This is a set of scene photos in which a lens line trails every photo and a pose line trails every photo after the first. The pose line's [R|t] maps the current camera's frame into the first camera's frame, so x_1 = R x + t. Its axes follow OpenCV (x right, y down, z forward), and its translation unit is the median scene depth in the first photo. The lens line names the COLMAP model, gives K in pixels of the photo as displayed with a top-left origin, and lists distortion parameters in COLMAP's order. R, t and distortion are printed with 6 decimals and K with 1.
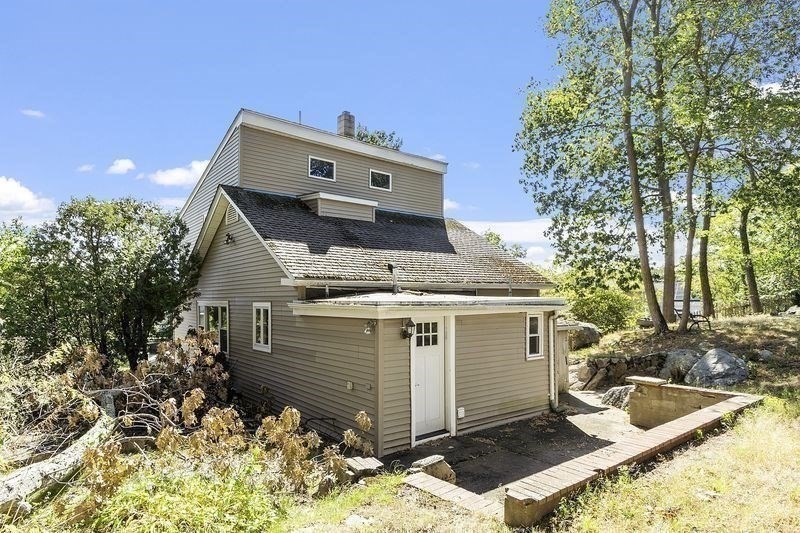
lens RADIAL K [[371.6, 0, 389.0], [0, 371.6, 280.3], [0, 0, 1]] dist [0.001309, 0.000221]
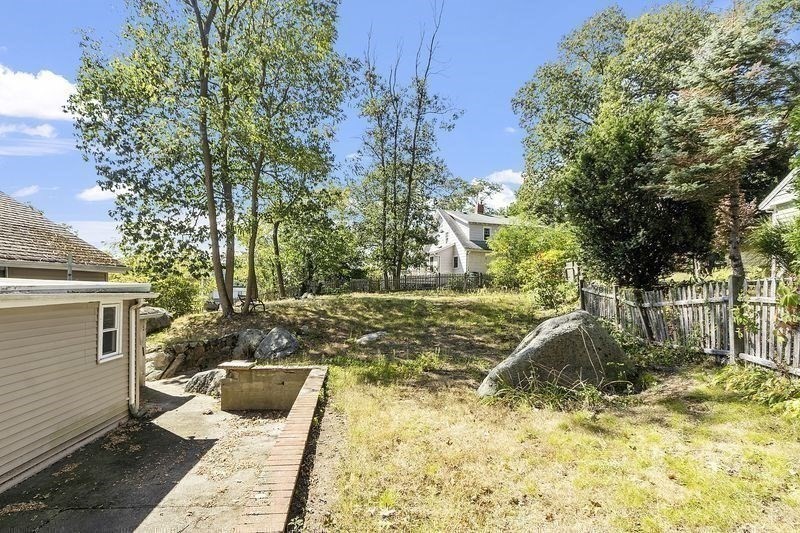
lens RADIAL K [[343.5, 0, 367.1], [0, 343.5, 293.5], [0, 0, 1]] dist [0.003146, 0.000471]
pose [[0.503370, -0.000541, 0.864071, 0.028507], [-0.065361, 0.997111, 0.038700, 0.004483], [-0.861595, -0.075957, 0.501881, 0.151322]]
